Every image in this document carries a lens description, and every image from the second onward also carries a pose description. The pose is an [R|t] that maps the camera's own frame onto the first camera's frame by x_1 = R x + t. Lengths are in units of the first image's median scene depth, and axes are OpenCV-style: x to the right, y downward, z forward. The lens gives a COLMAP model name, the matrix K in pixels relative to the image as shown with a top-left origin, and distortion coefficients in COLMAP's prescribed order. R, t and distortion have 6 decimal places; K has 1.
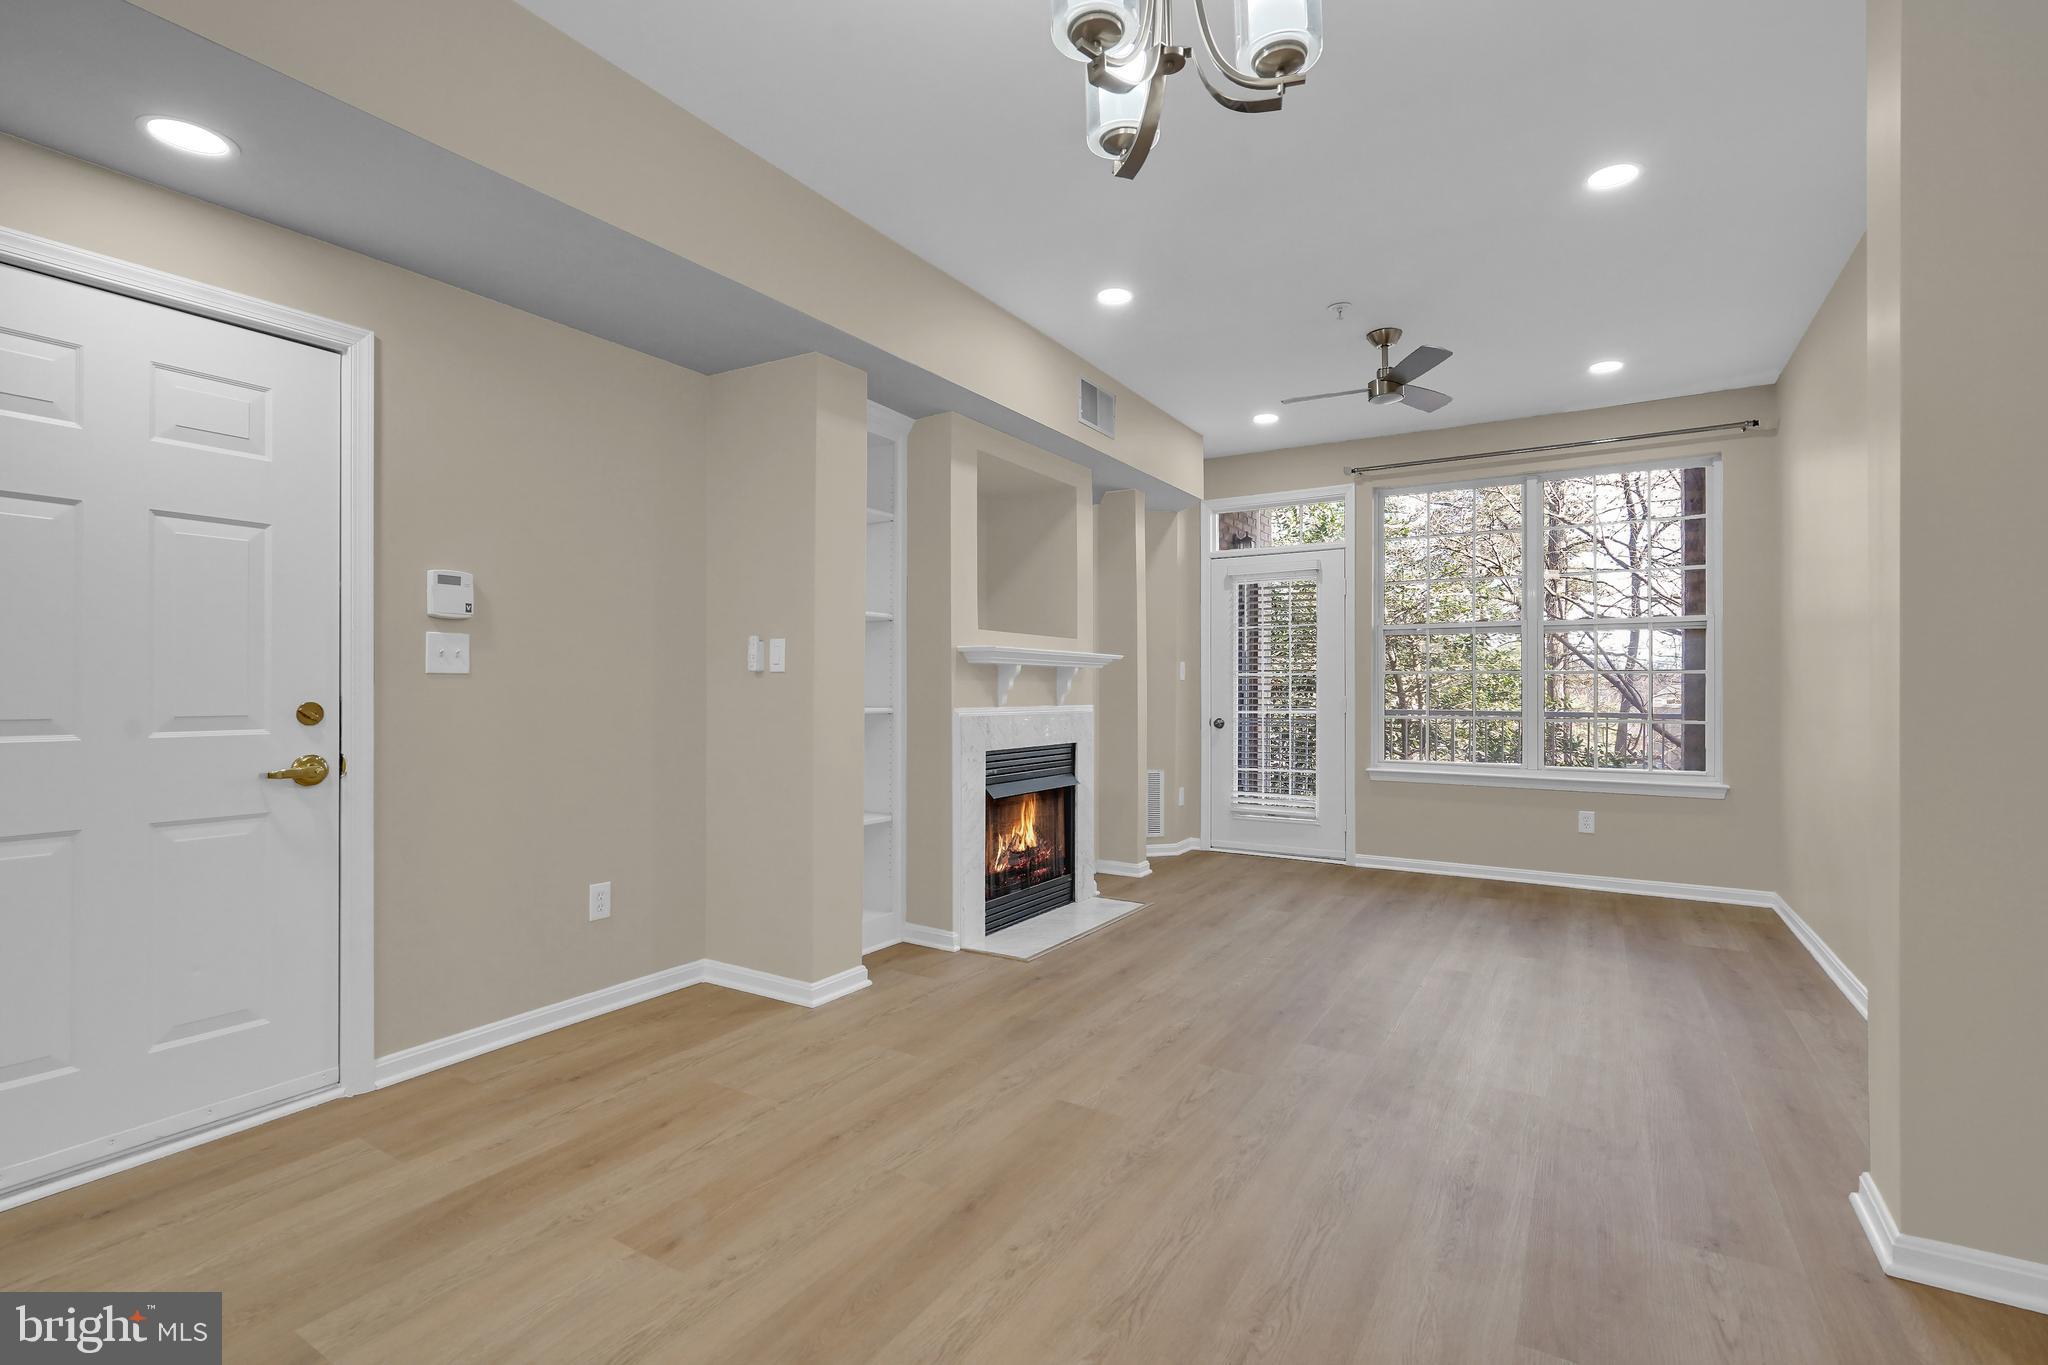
lens RADIAL K [[950.8, 0, 1022.0], [0, 950.8, 681.0], [0, 0, 1]] dist [-0.000519, -0.000125]
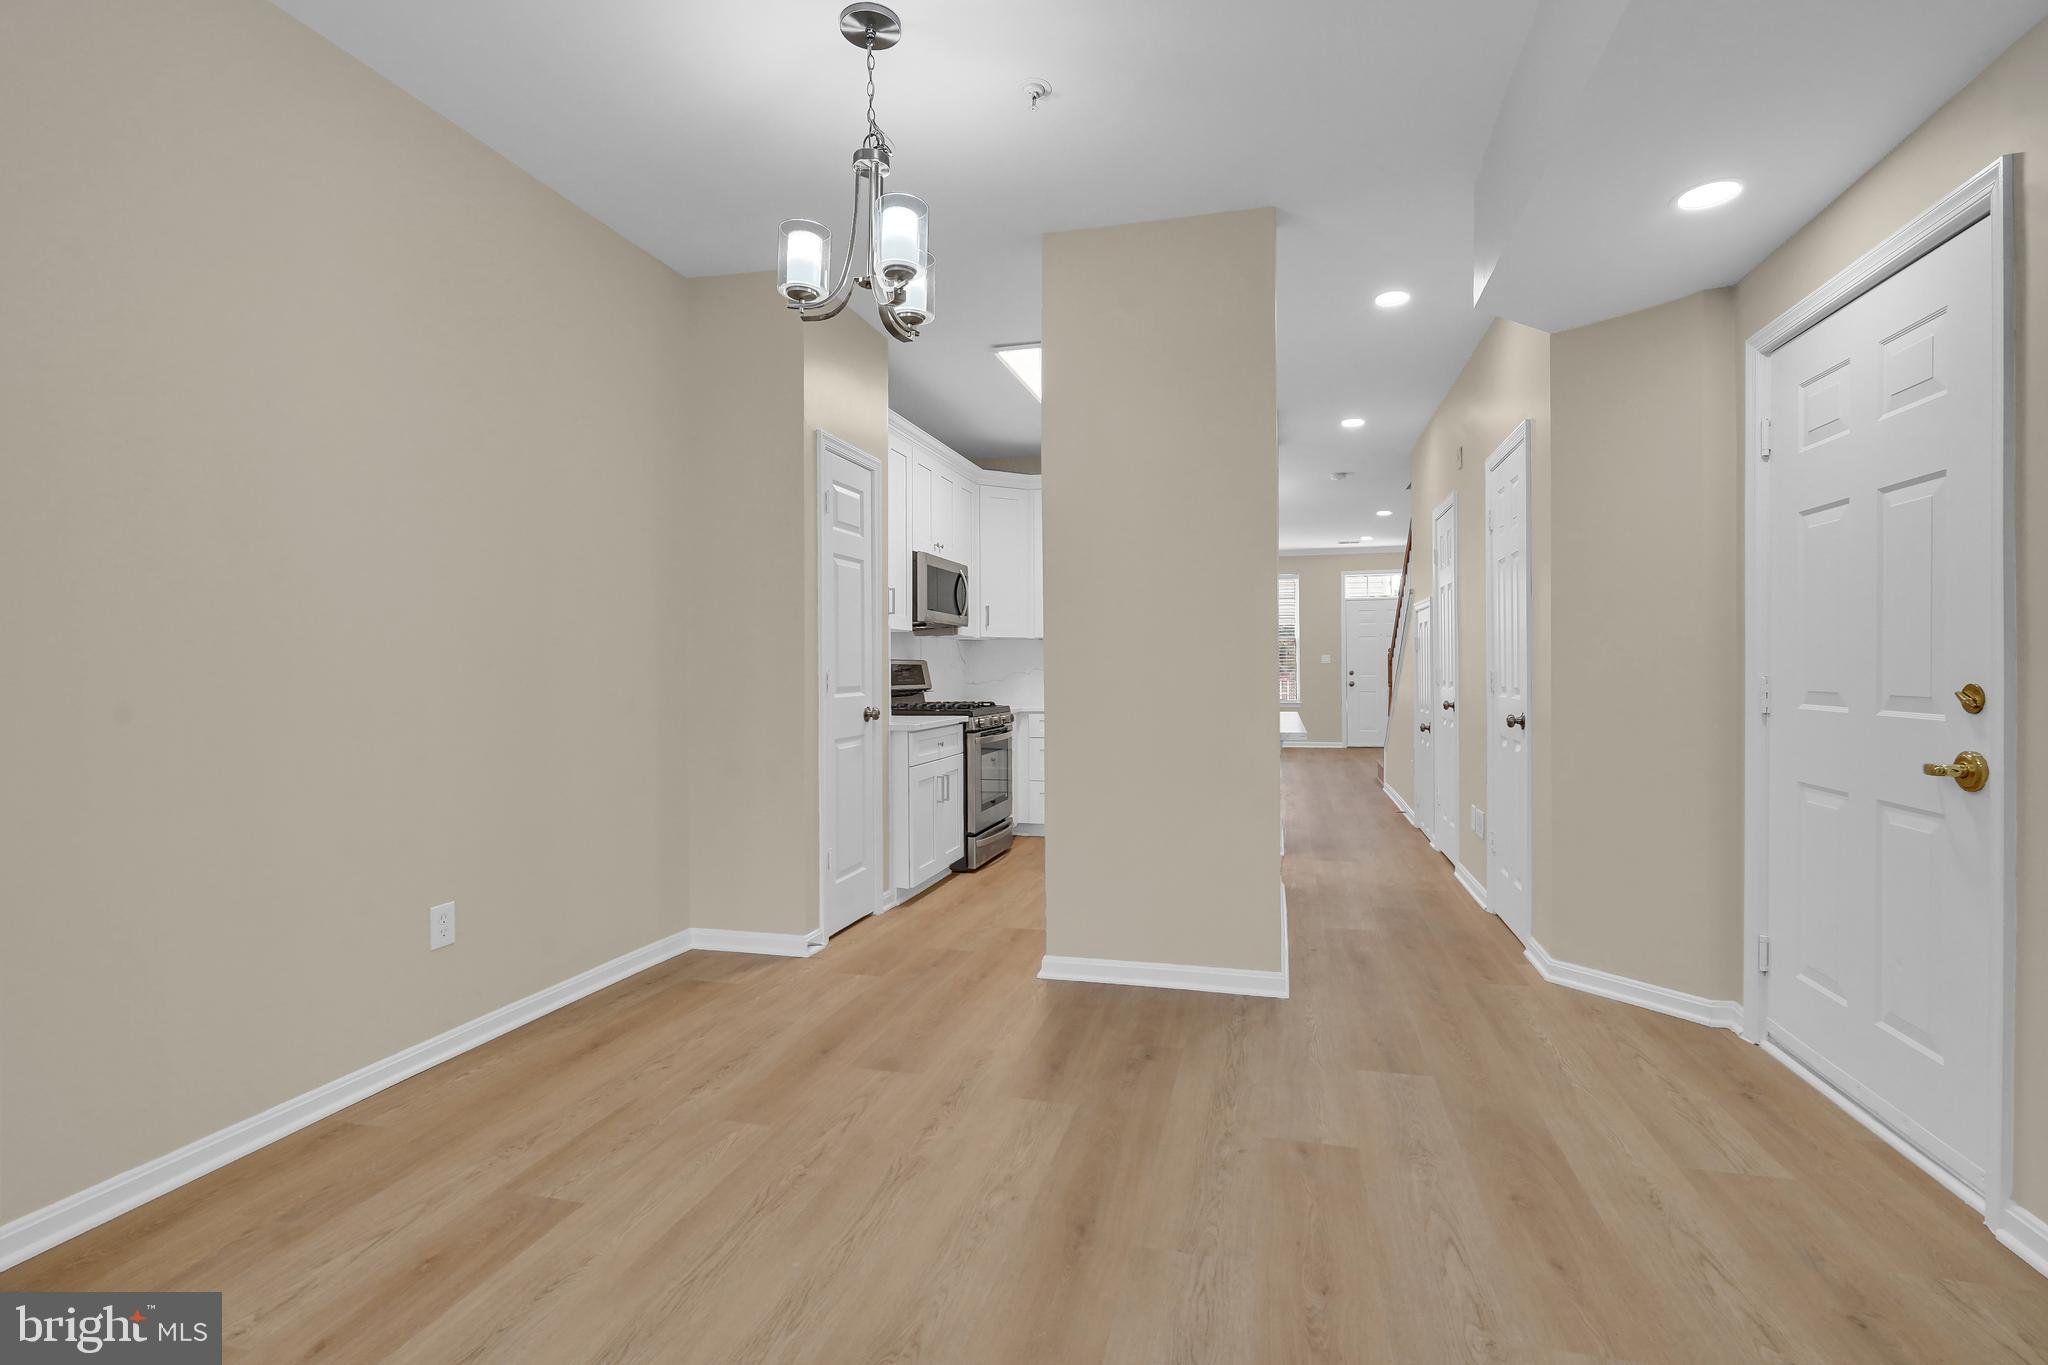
lens RADIAL K [[938.5, 0, 1042.4], [0, 938.5, 670.1], [0, 0, 1]] dist [-0.004434, -0.000267]
pose [[-0.954550, 0.003303, -0.298031, 0.105769], [0.004780, 0.999980, -0.004228, 0.005616], [0.298011, -0.005461, -0.954547, 0.784875]]
